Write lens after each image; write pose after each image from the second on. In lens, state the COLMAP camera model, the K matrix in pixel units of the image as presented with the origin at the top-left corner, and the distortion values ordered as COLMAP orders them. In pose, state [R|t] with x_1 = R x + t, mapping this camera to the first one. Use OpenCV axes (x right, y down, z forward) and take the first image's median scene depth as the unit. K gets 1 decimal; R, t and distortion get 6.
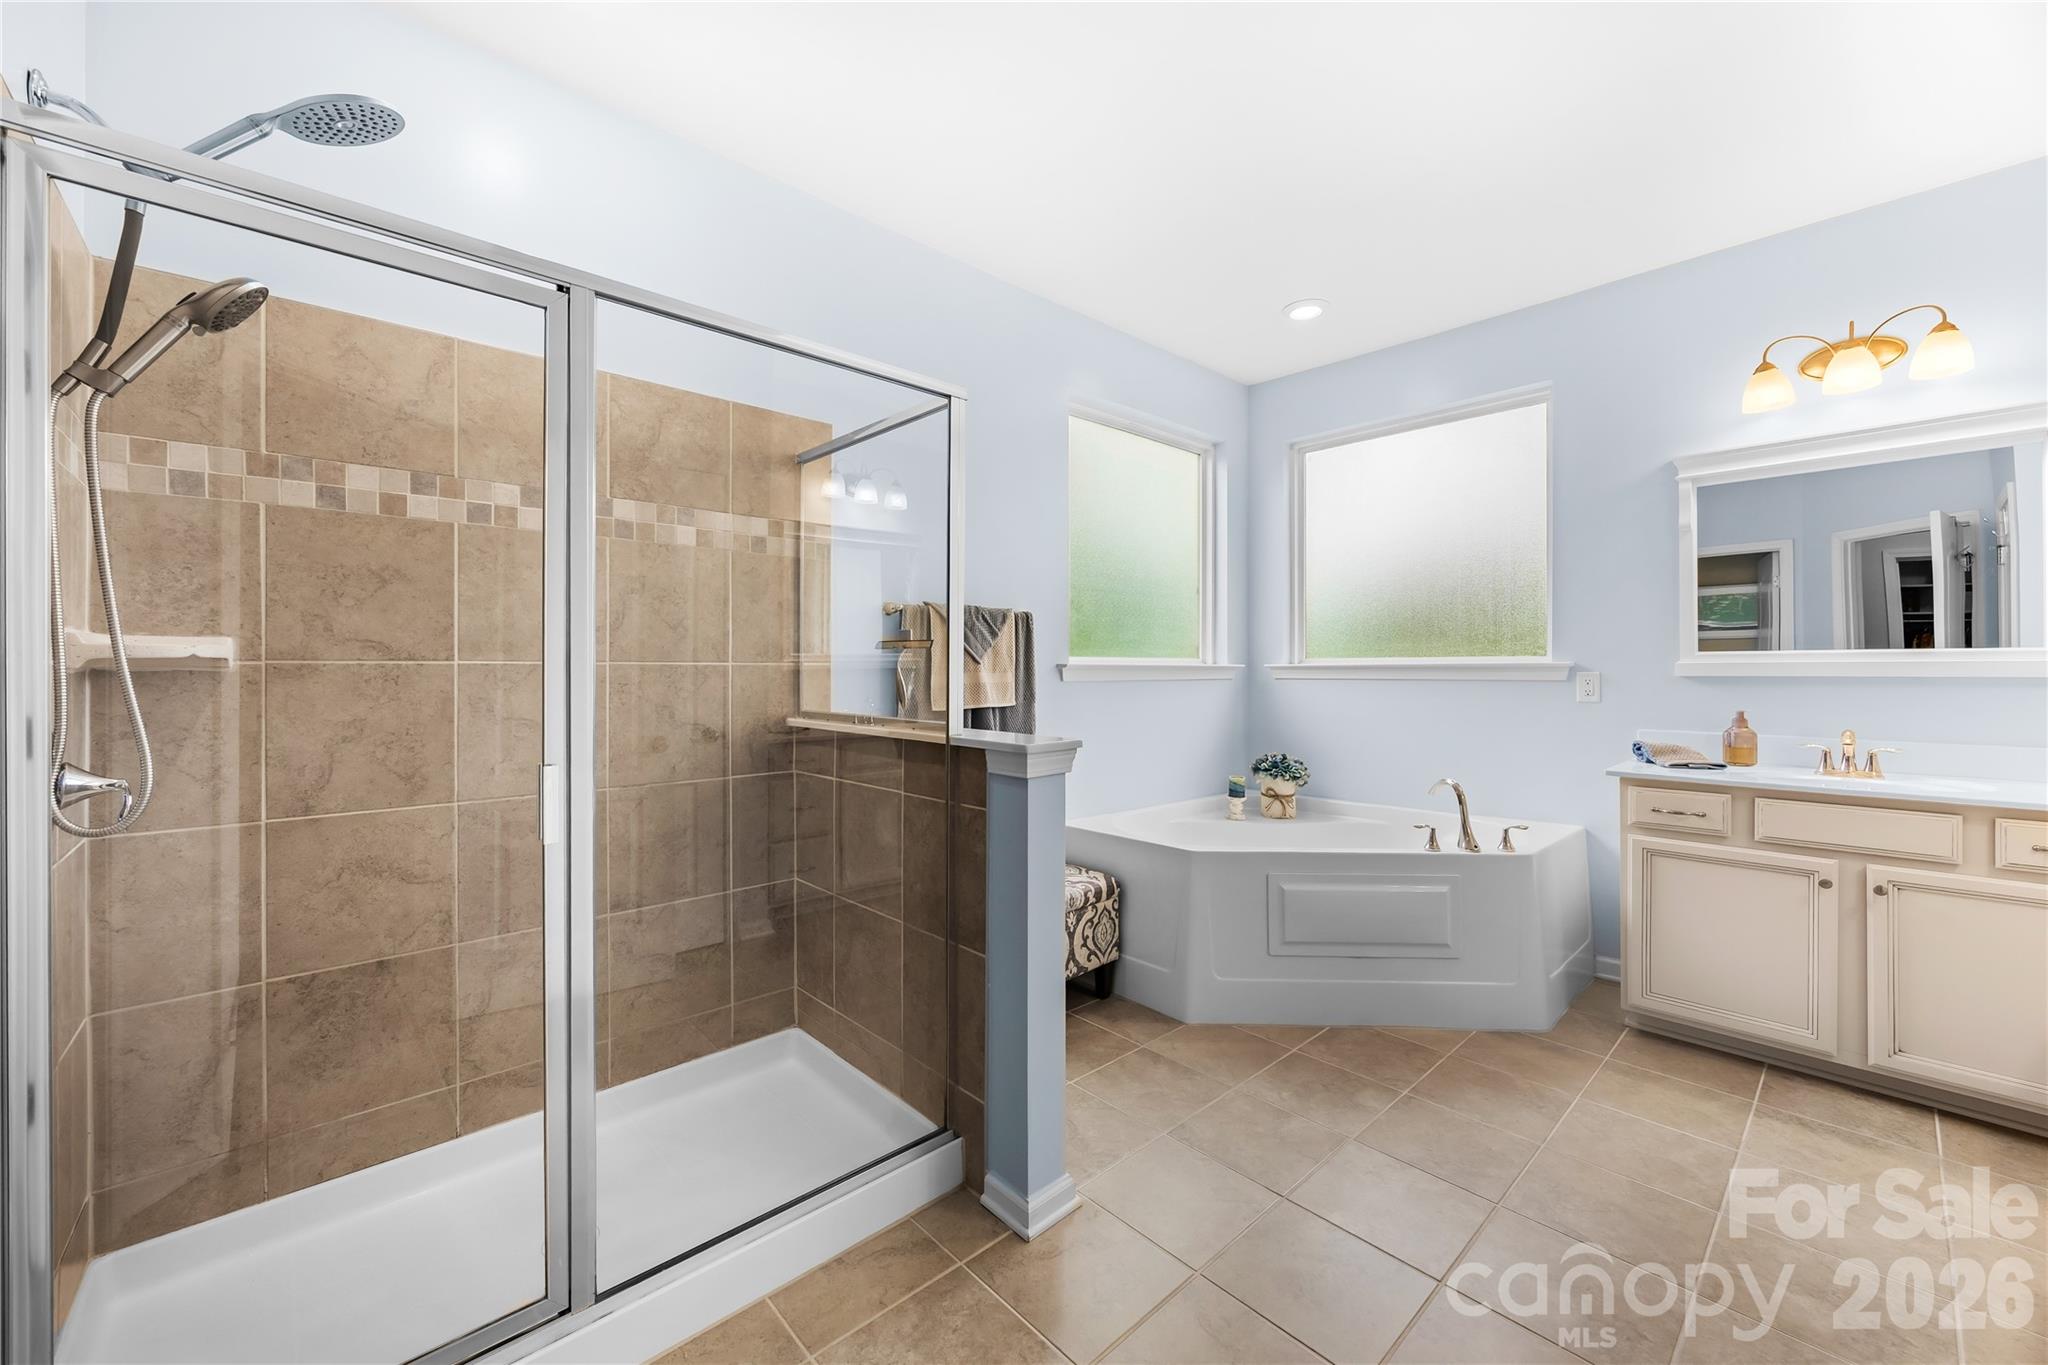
lens RADIAL K [[792.5, 0, 1021.2], [0, 792.5, 671.1], [0, 0, 1]] dist [-0.003381, 0.000476]
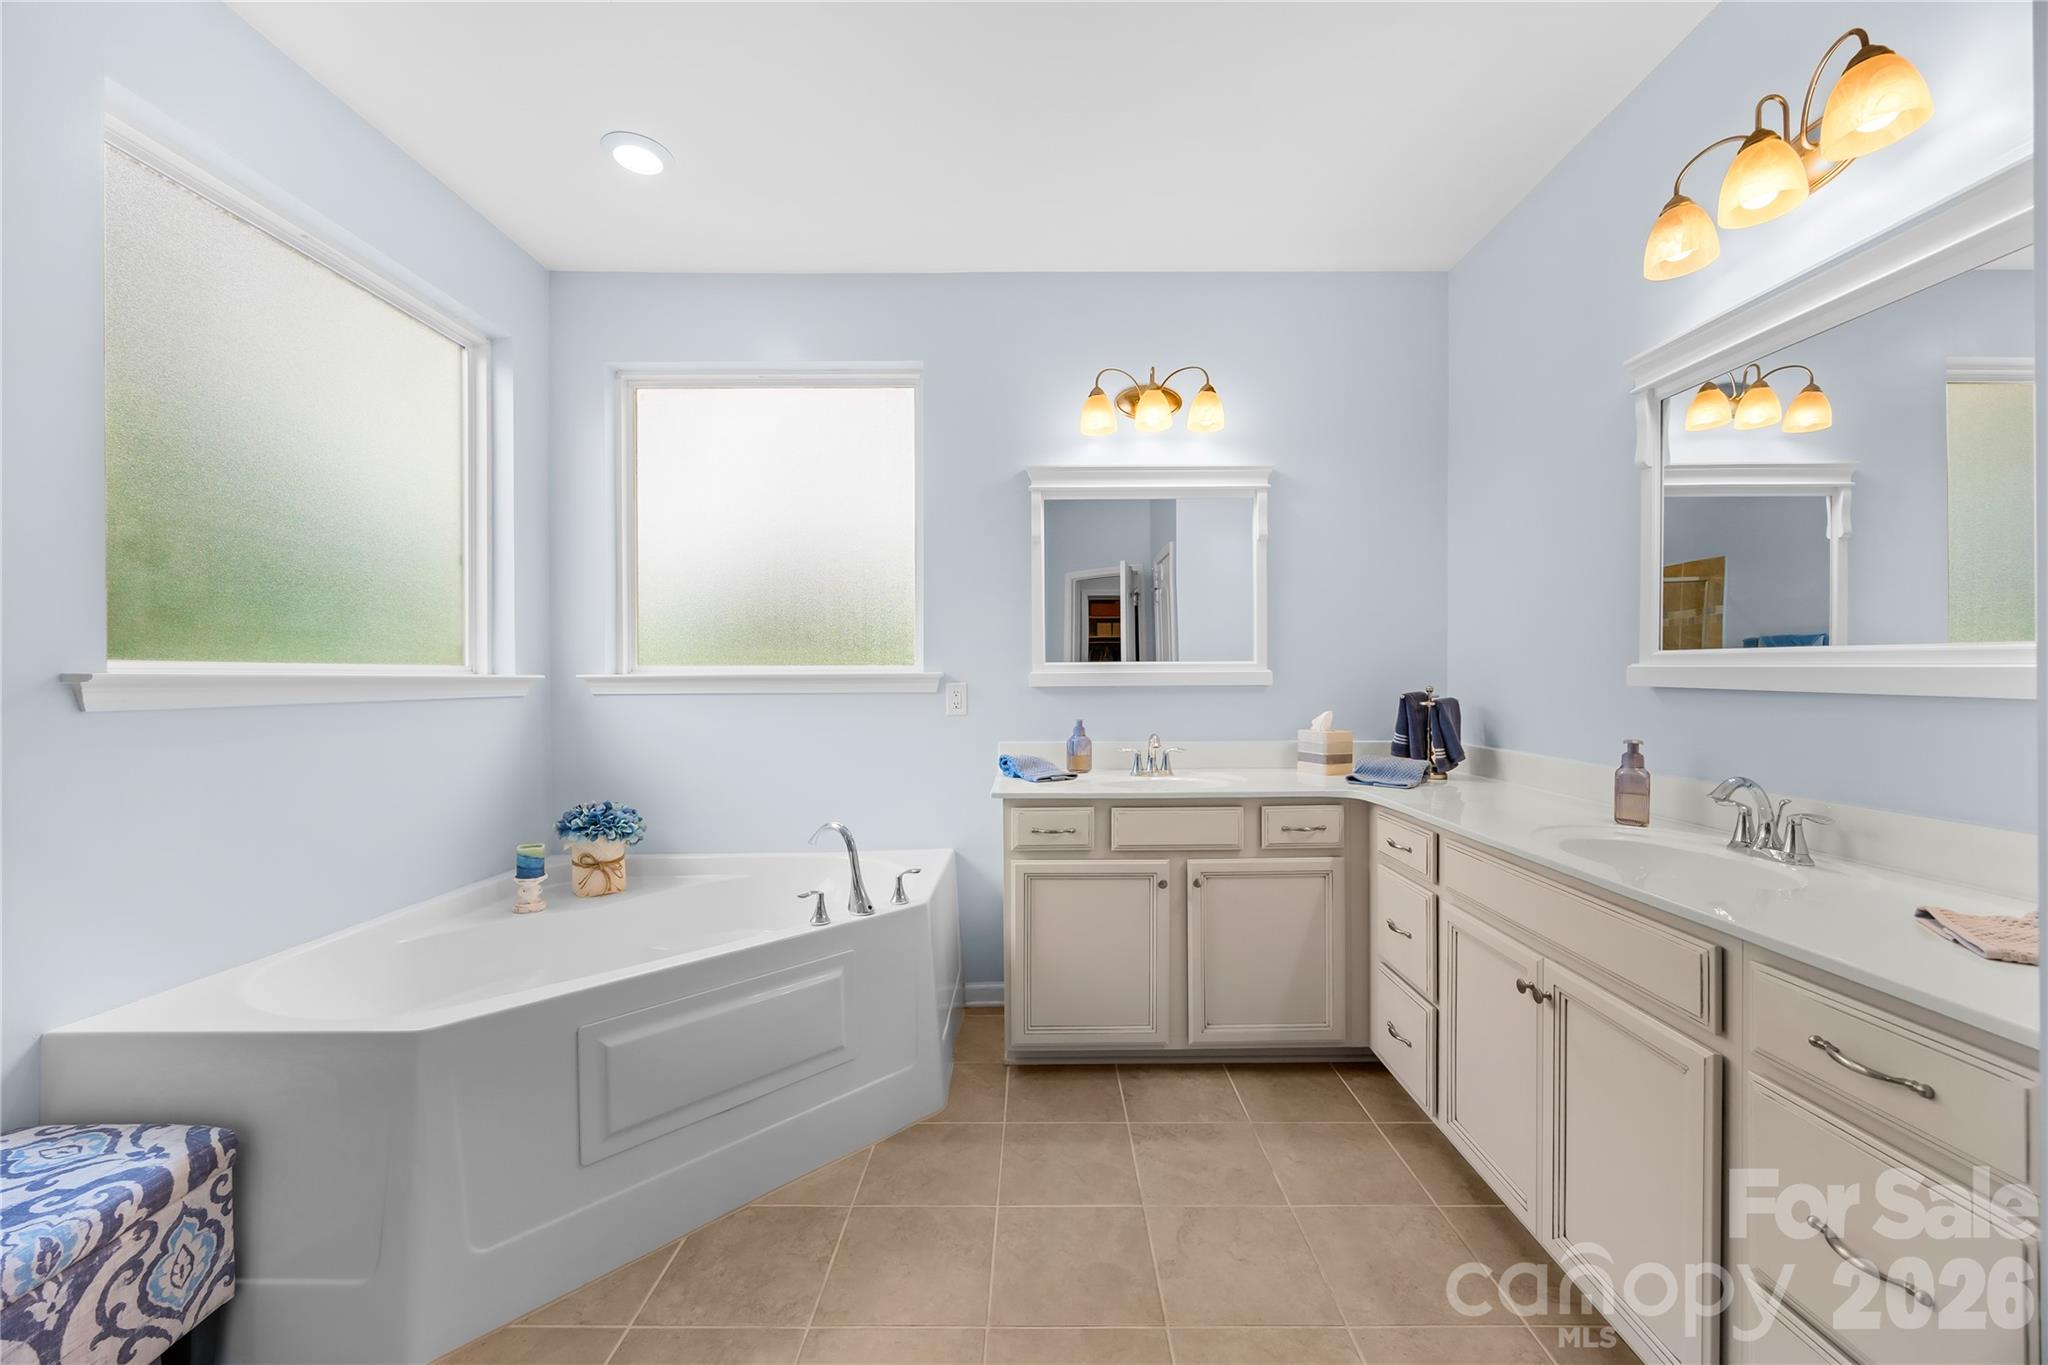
lens RADIAL K [[792.5, 0, 1031.9], [0, 792.5, 680.1], [0, 0, 1]] dist [-0.003381, 0.000476]
pose [[0.689179, -0.005505, 0.724570, 0.113227], [0.005159, 0.999983, 0.002691, -0.004867], [-0.724573, 0.001884, 0.689196, 0.331193]]
